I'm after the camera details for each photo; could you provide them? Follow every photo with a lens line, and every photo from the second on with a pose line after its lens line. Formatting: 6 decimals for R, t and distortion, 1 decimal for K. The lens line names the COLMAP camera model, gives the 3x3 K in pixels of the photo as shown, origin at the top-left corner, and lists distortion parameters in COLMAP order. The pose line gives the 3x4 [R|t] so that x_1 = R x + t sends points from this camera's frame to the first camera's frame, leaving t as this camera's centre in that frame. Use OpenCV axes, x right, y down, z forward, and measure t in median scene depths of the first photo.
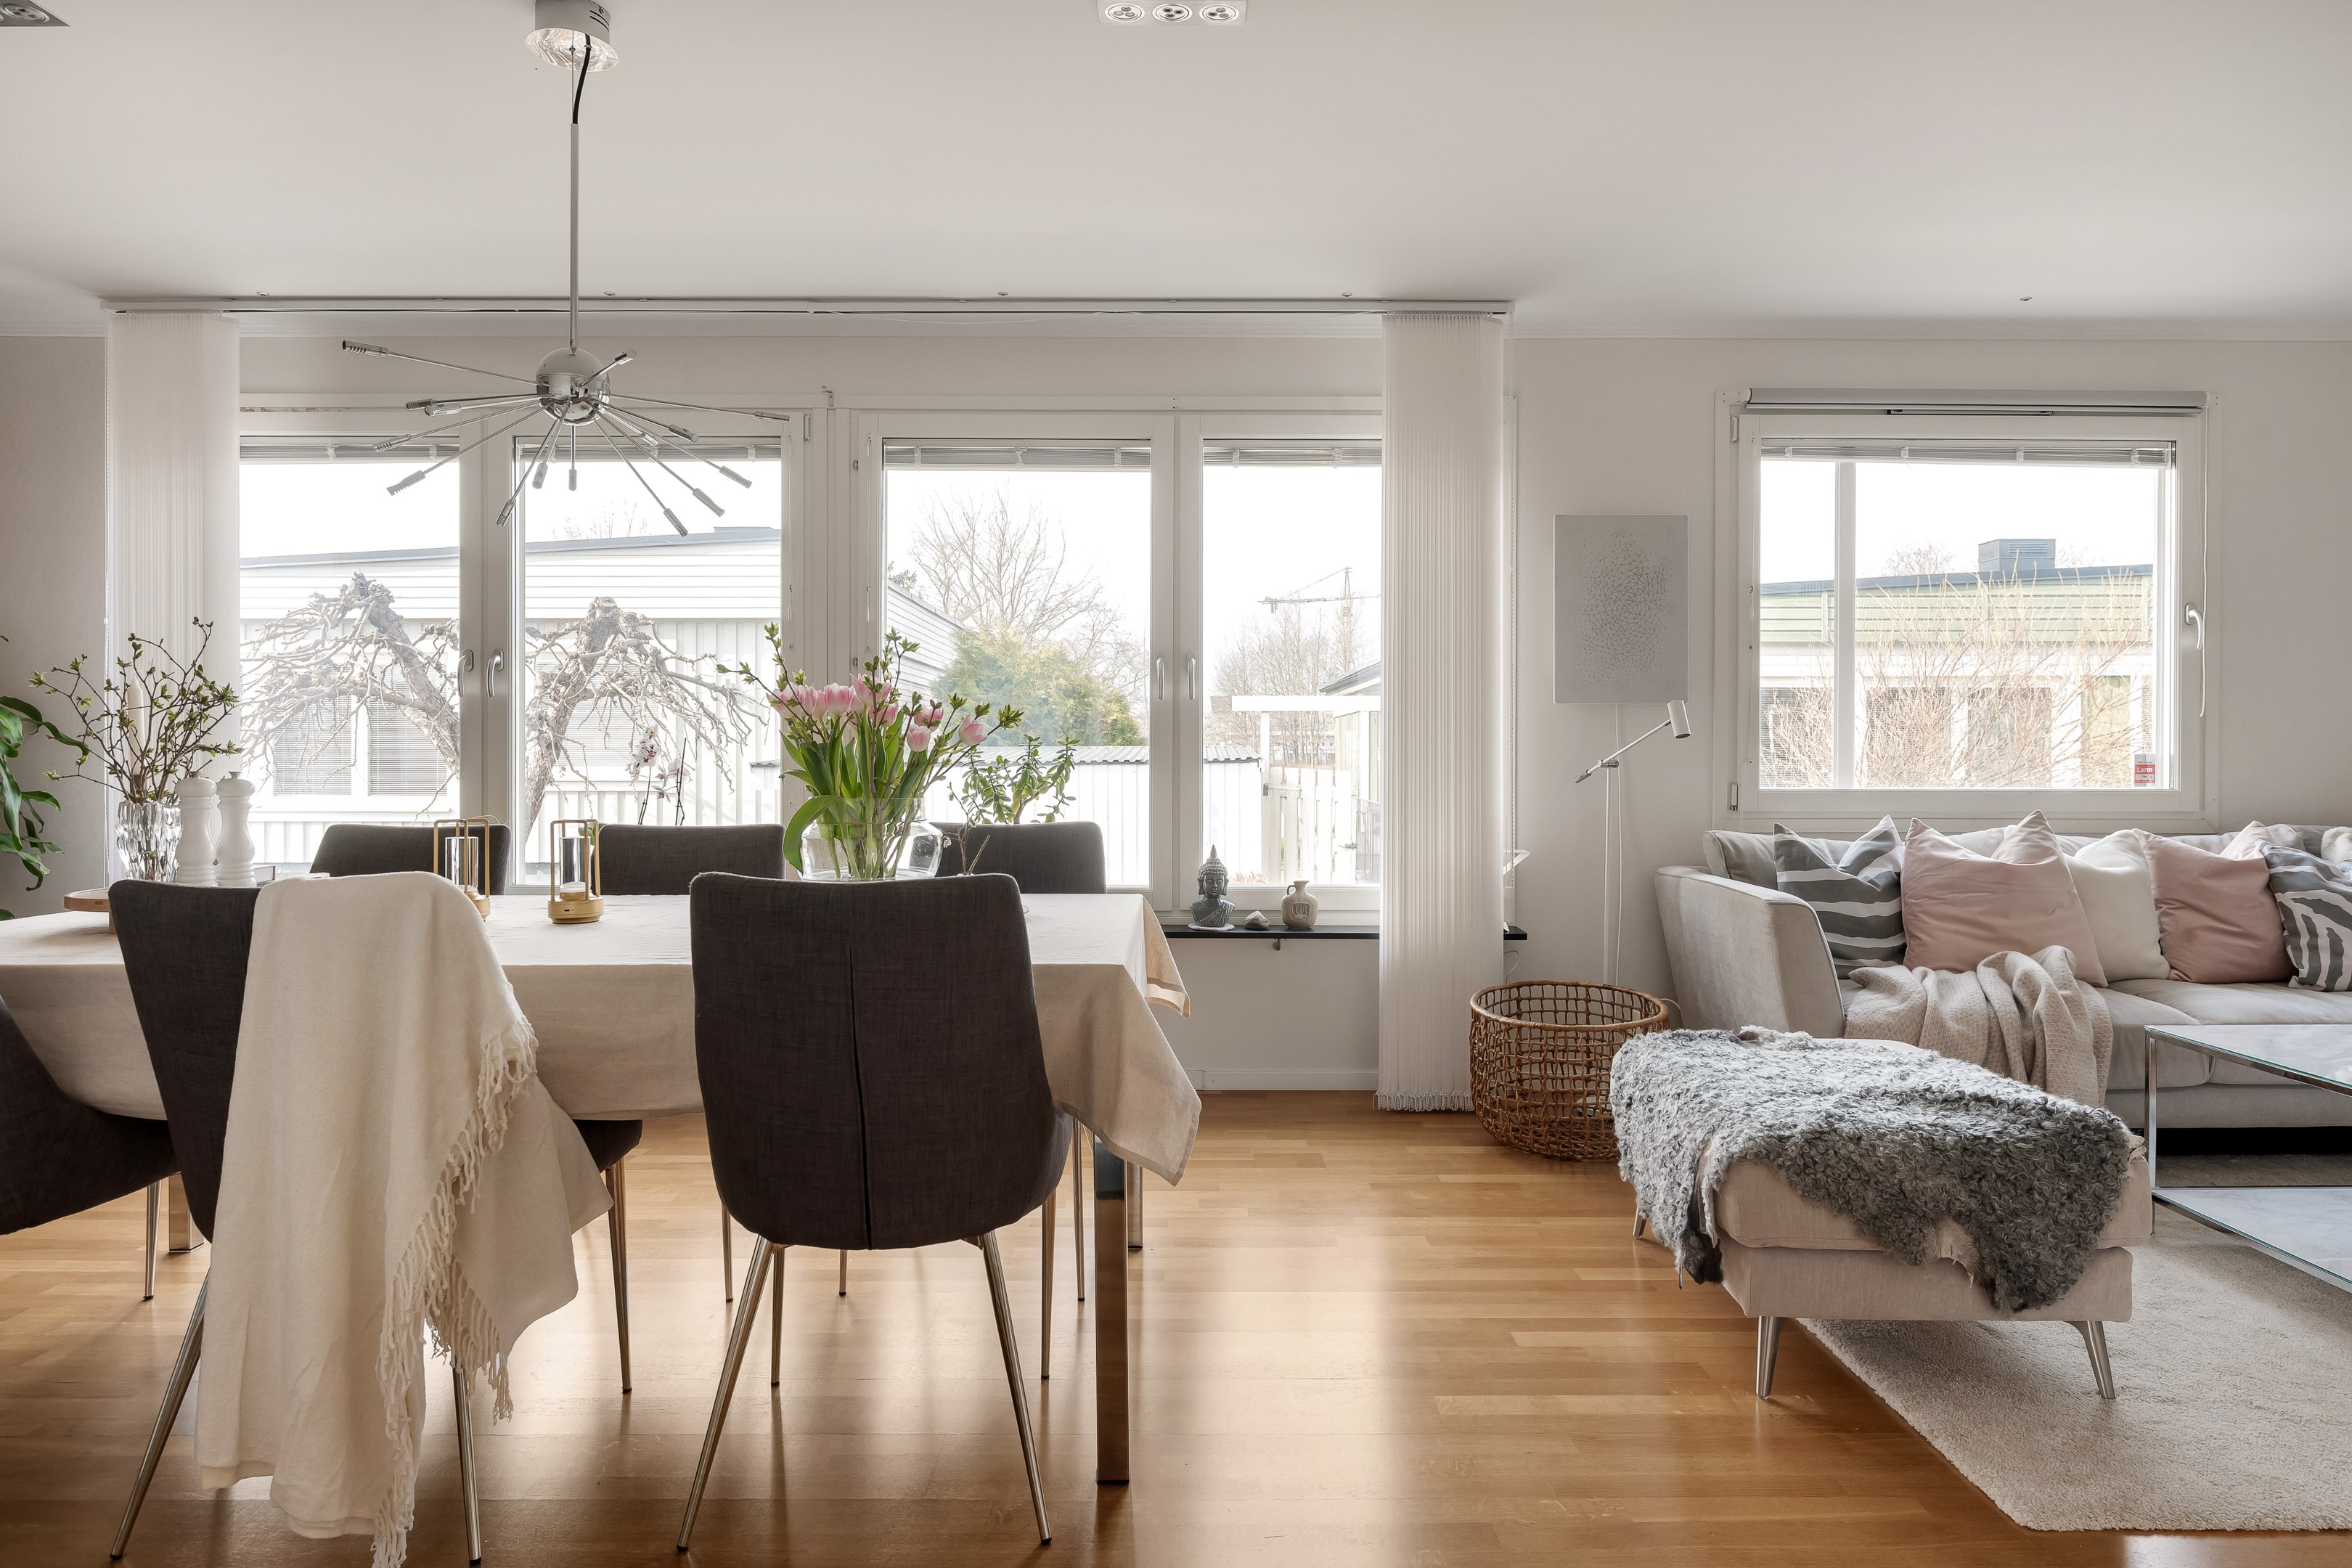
lens RADIAL K [[1382.1, 0, 1236.2], [0, 1382.1, 778.8], [0, 0, 1]] dist [0.008461, -0.002682]
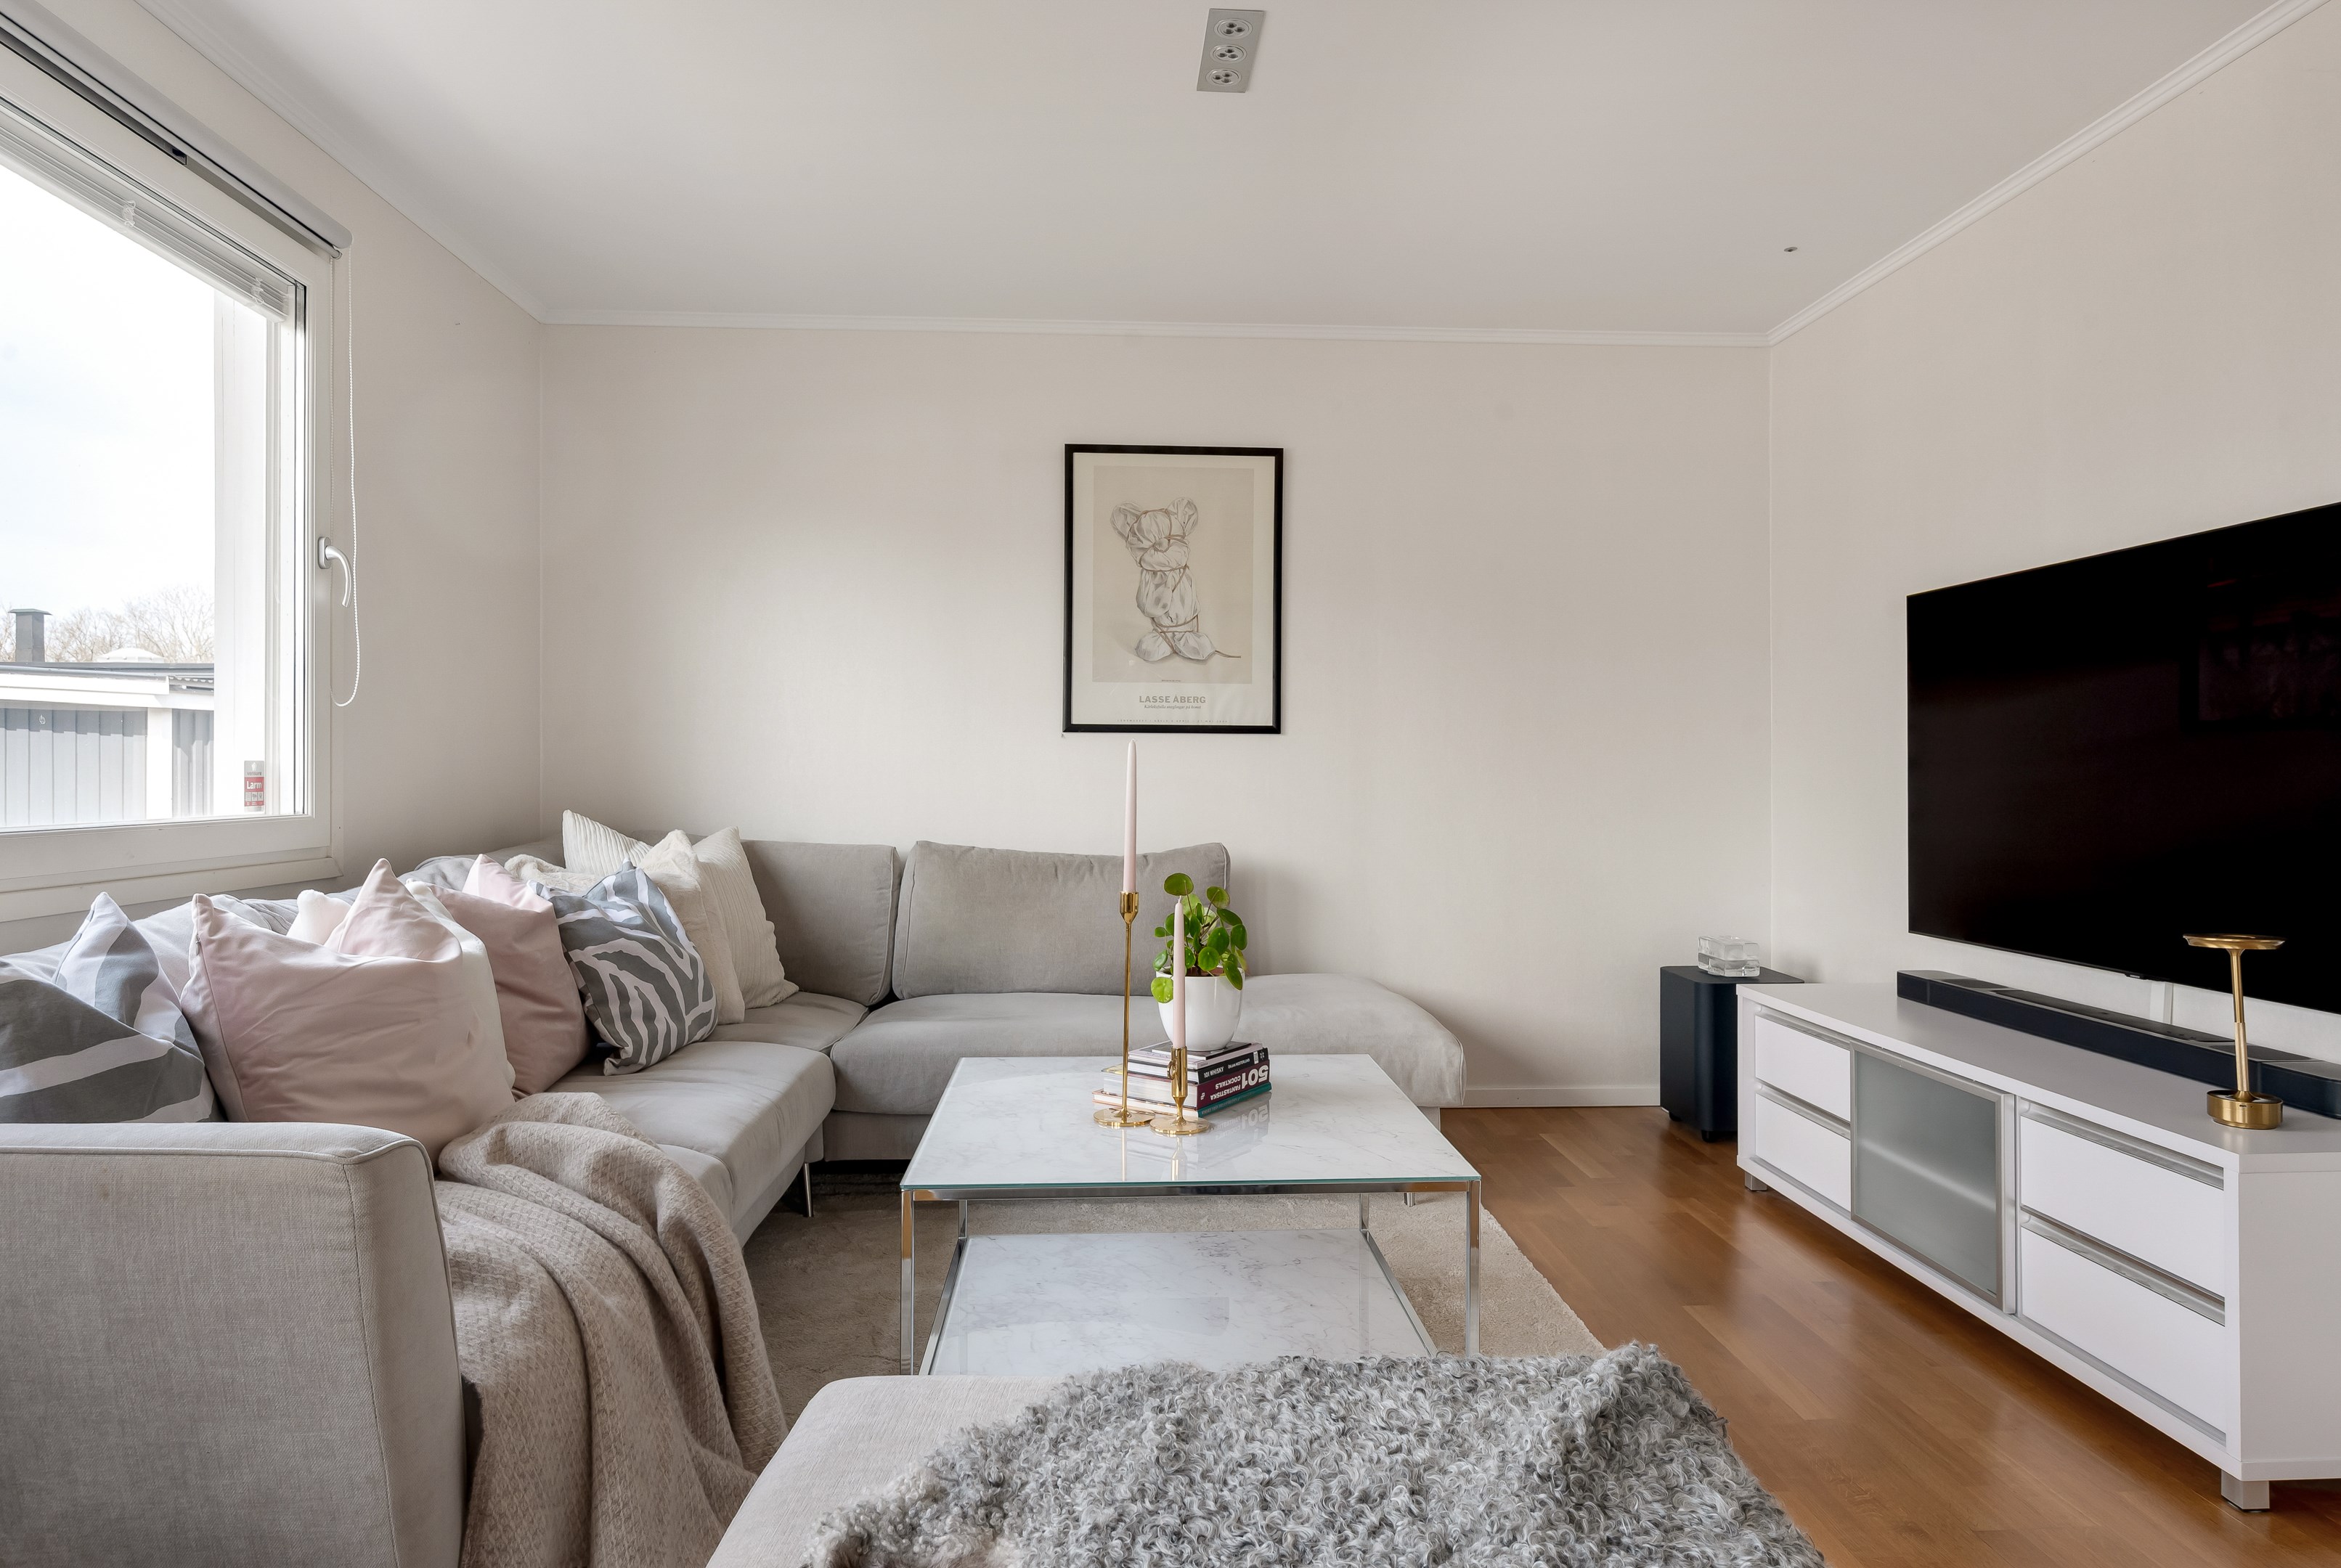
lens RADIAL K [[1375.5, 0, 1188.8], [0, 1375.5, 768.1], [0, 0, 1]] dist [0.008461, -0.002682]
pose [[-0.019115, -0.000390, 0.999817, 0.015230], [0.015721, 0.999876, 0.000690, -0.009451], [-0.999694, 0.015731, -0.019107, 0.686990]]
